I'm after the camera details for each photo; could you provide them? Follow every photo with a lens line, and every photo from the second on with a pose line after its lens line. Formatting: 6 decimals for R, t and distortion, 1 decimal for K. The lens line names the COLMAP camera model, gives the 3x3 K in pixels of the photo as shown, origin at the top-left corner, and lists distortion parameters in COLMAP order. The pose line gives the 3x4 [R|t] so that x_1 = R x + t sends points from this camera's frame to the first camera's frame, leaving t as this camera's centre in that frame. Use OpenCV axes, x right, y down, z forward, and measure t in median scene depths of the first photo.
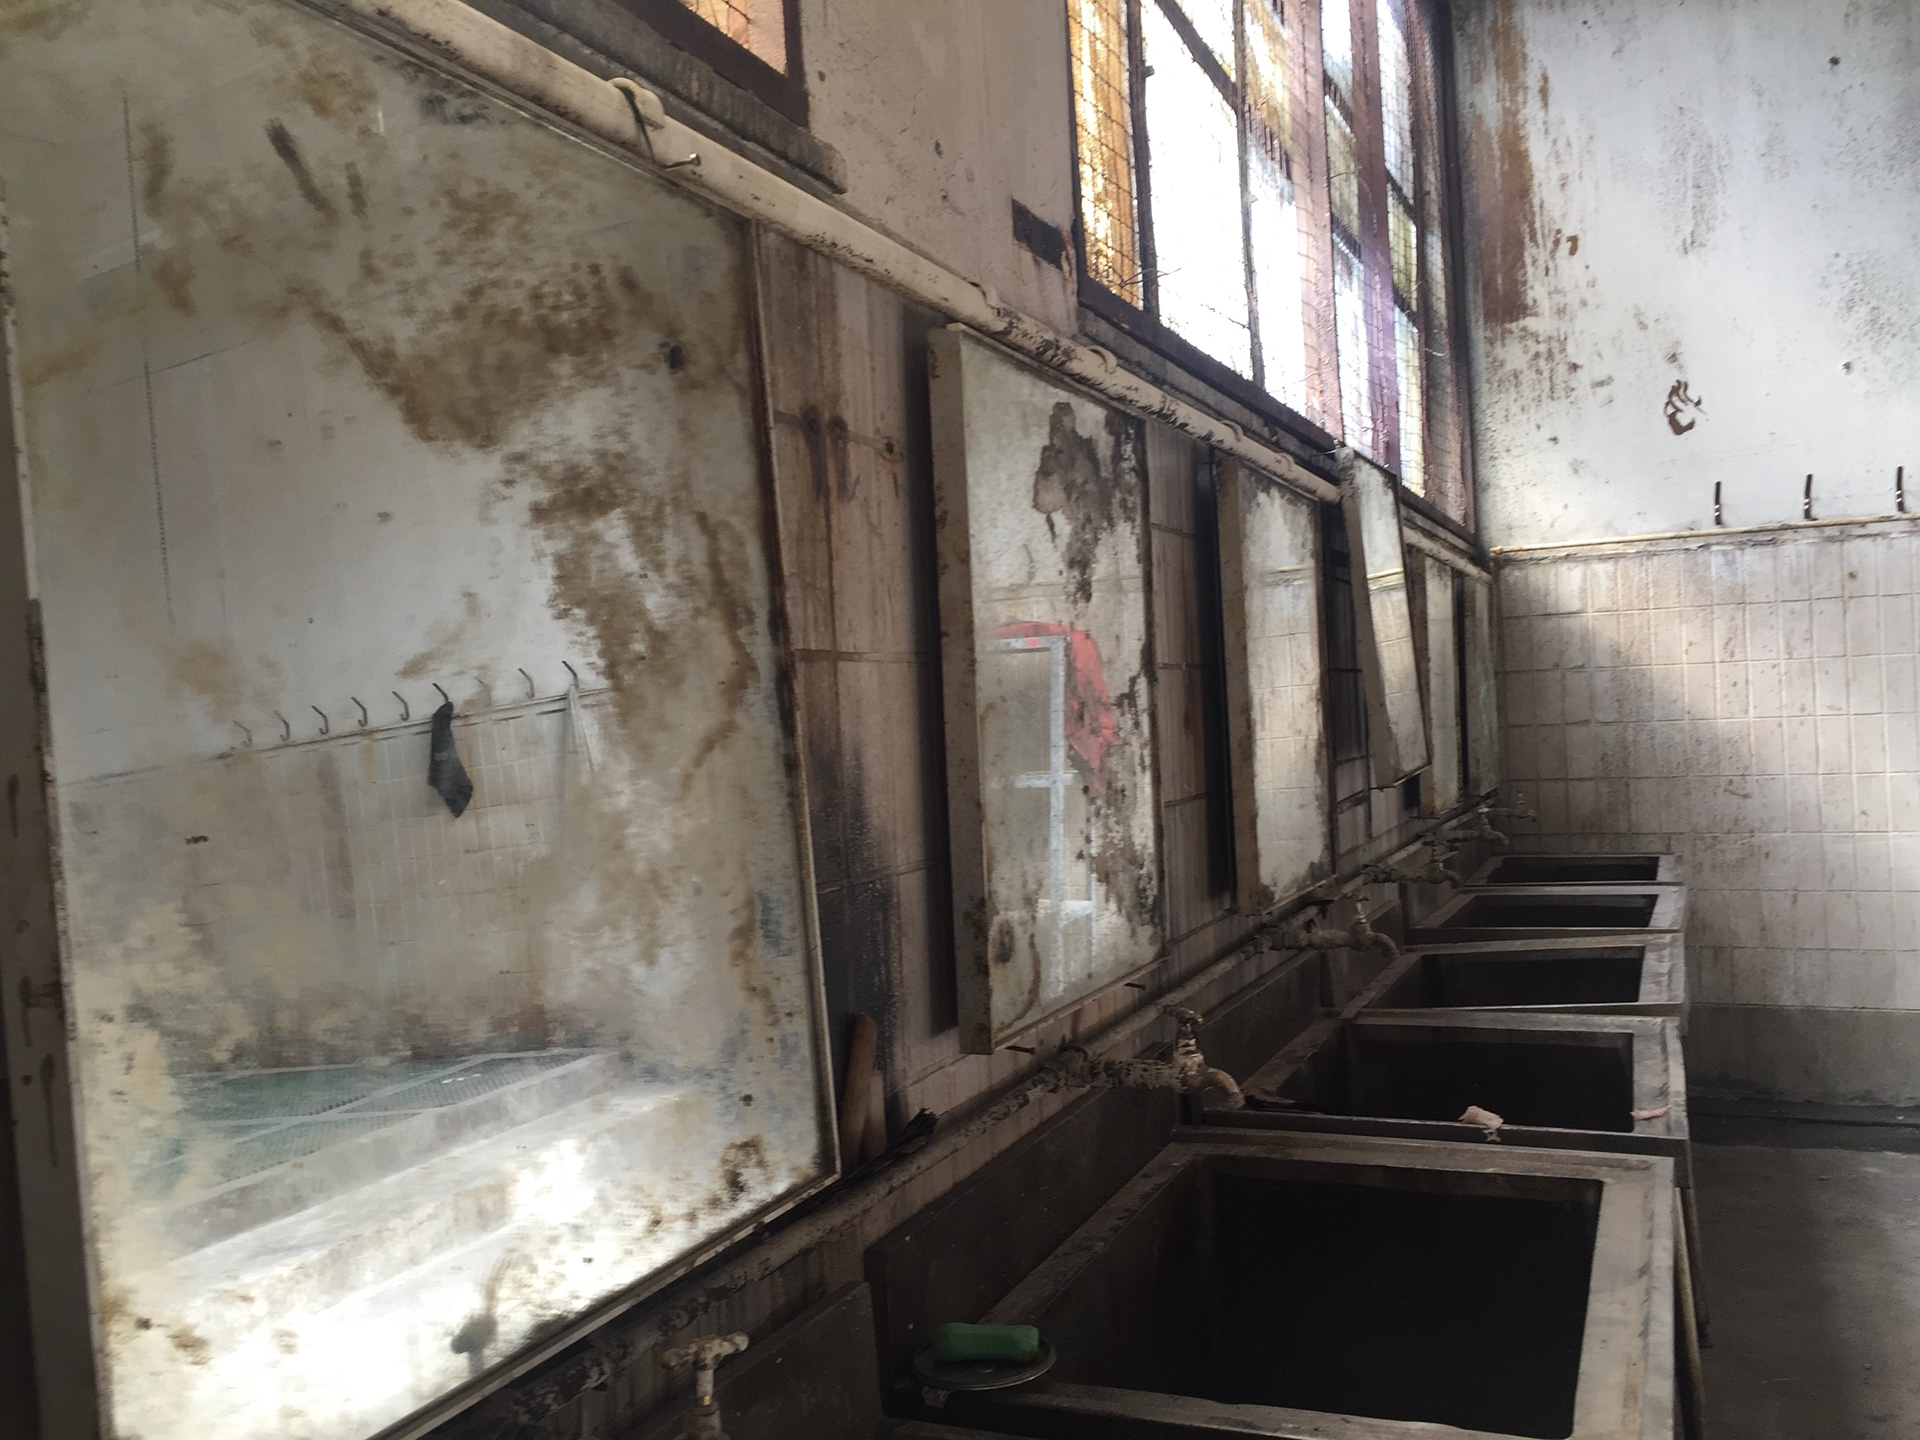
lens RADIAL K [[1634.8, 0, 967.6], [0, 1634.8, 725.3], [0, 0, 1]] dist [0.091100, -0.121405]
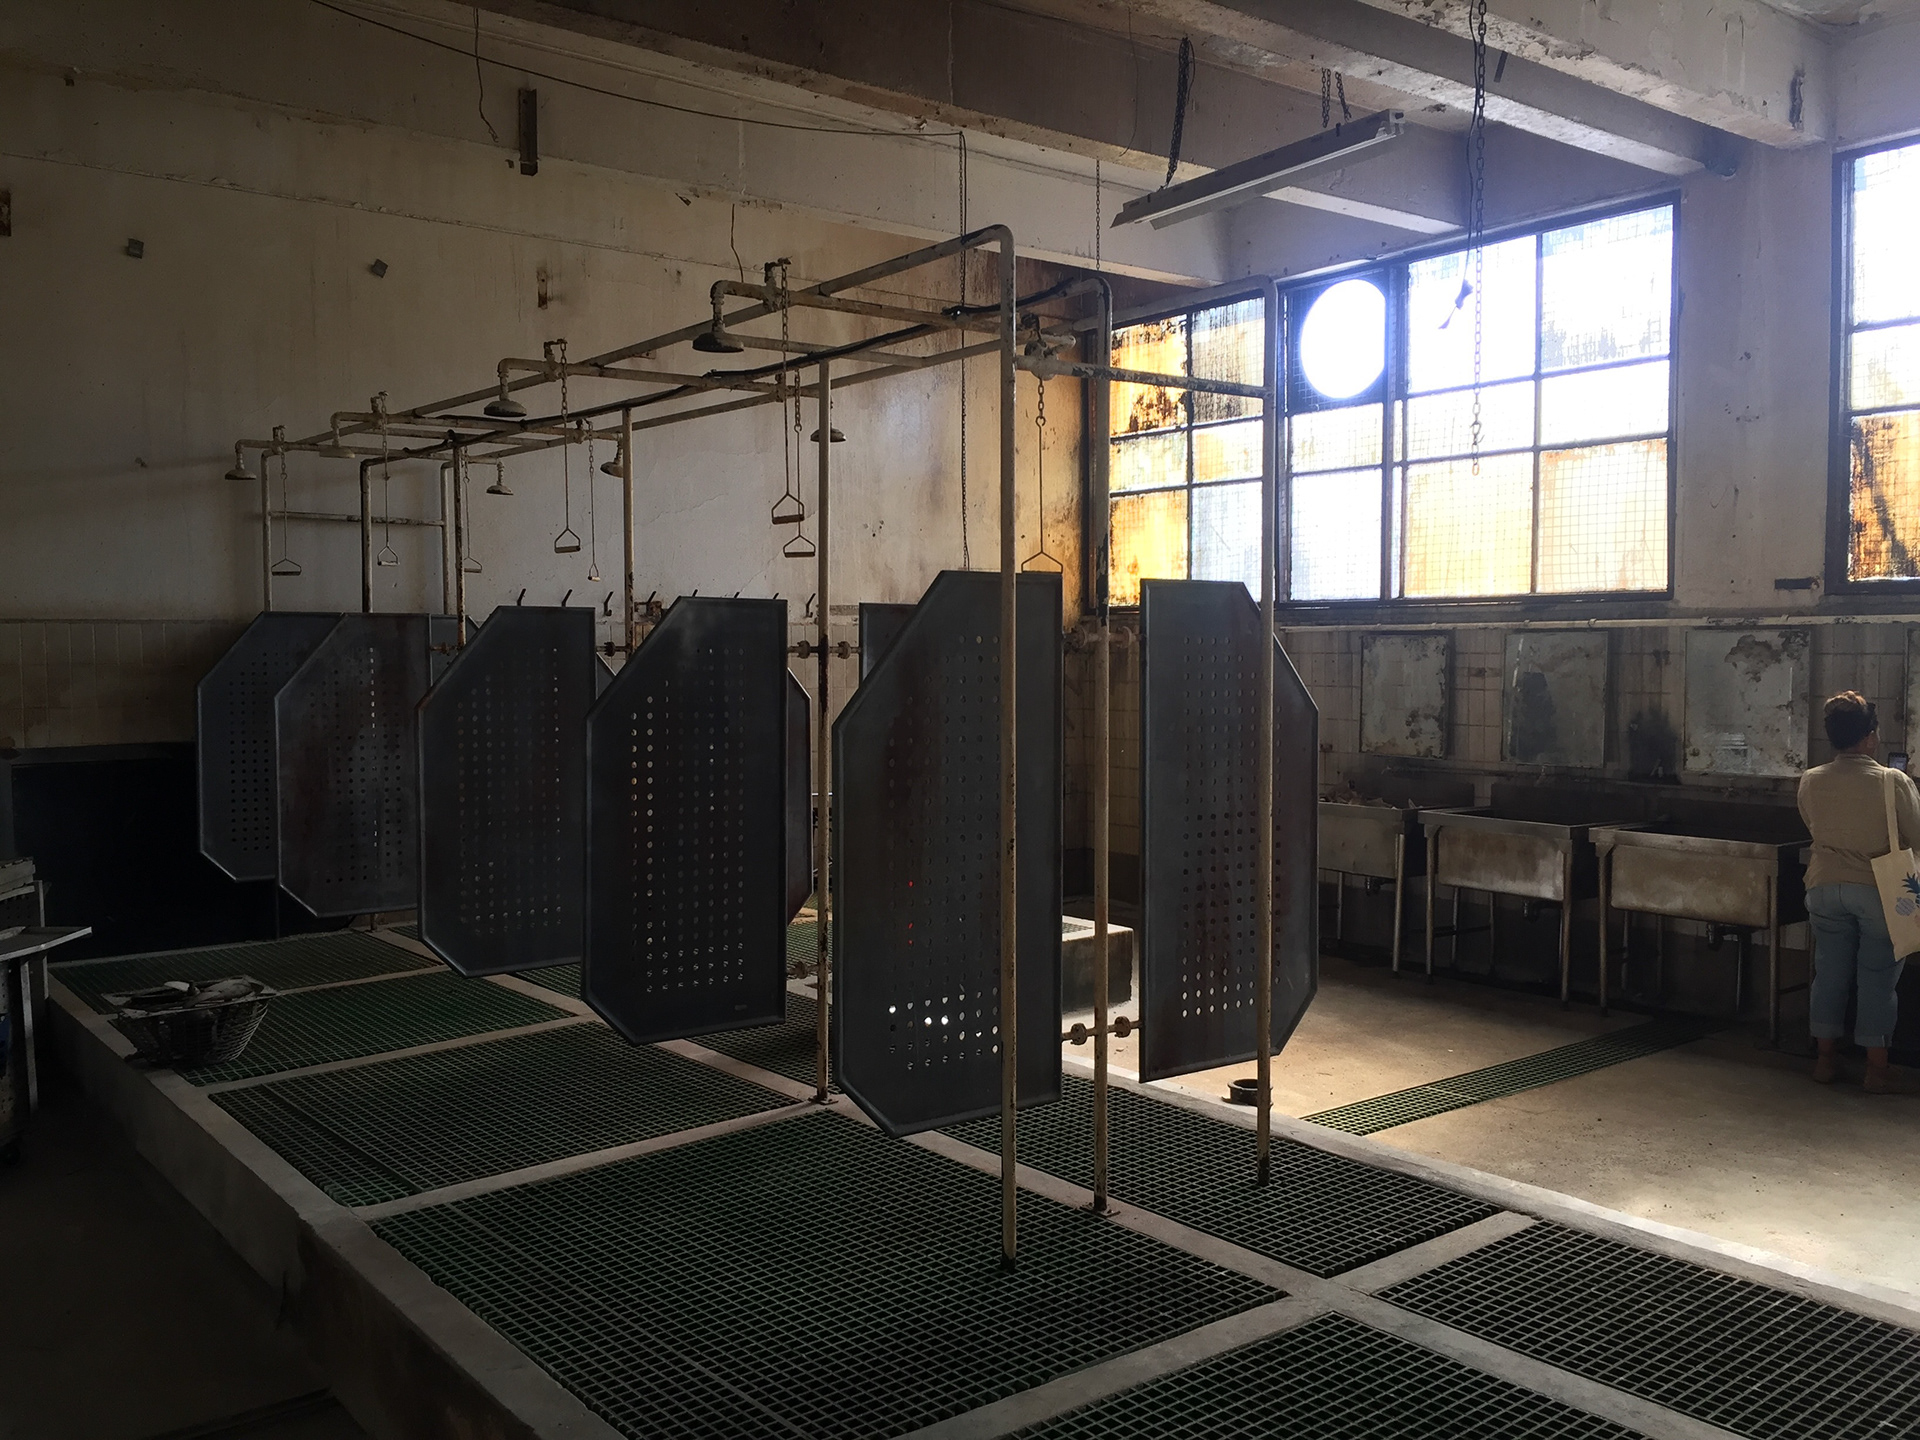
lens RADIAL K [[1634.8, 0, 967.6], [0, 1634.8, 725.3], [0, 0, 1]] dist [0.091100, -0.121405]
pose [[-0.475299, 0.091999, -0.875001, 5.252938], [0.021086, 0.995423, 0.093207, -0.445544], [0.879572, 0.025851, -0.475063, 1.389349]]
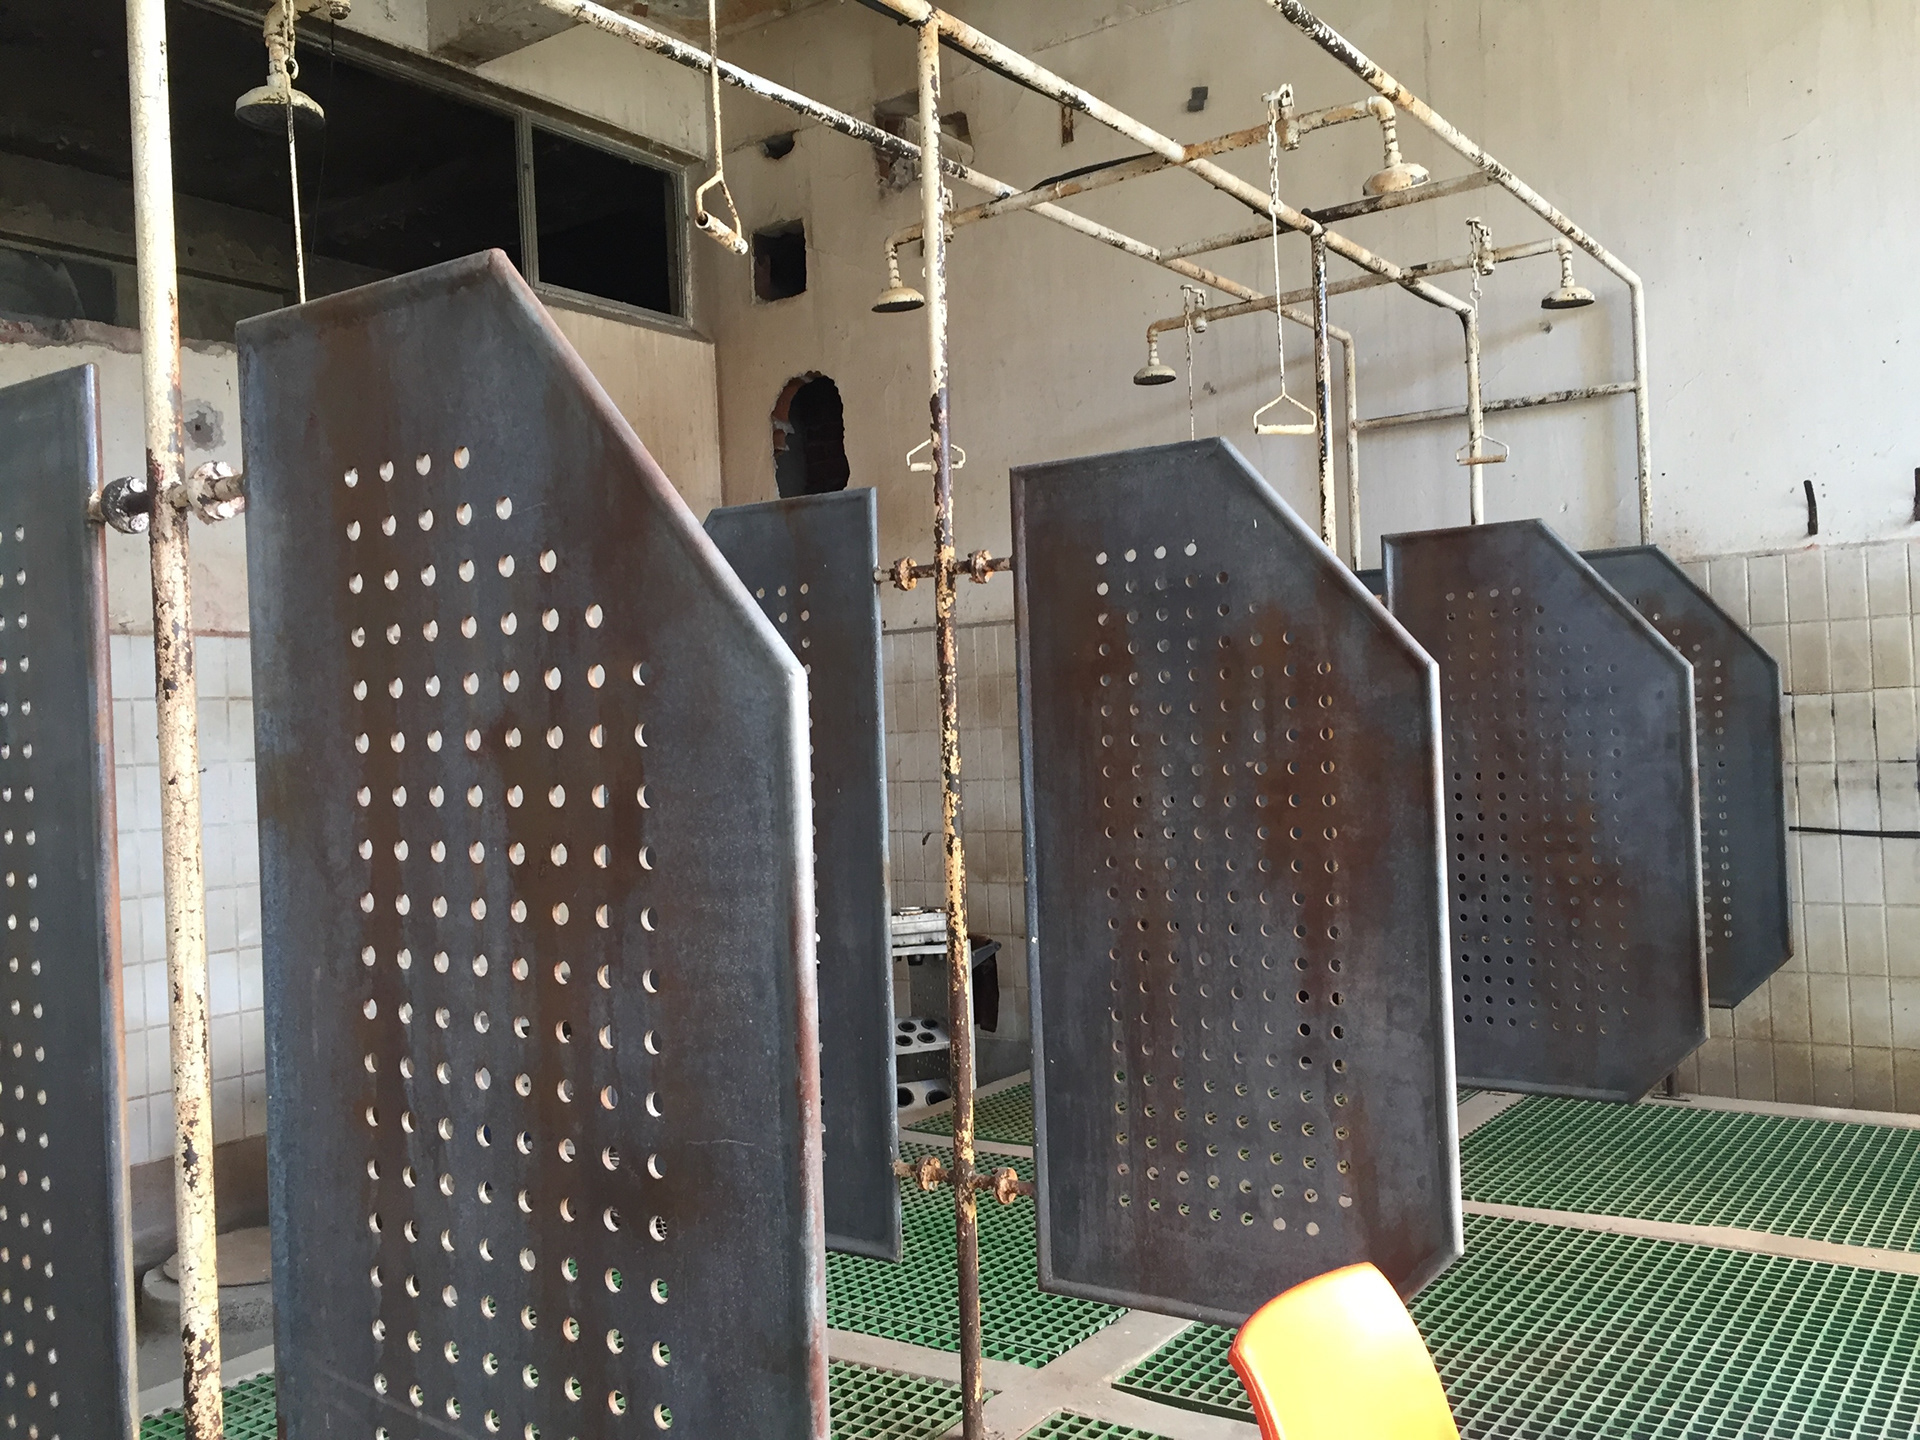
lens RADIAL K [[1634.8, 0, 967.6], [0, 1634.8, 725.3], [0, 0, 1]] dist [0.091100, -0.121405]
pose [[-0.974524, 0.089352, 0.205718, 2.013803], [0.090190, 0.995910, -0.005319, -0.122856], [-0.205351, 0.013370, -0.978597, 0.530714]]
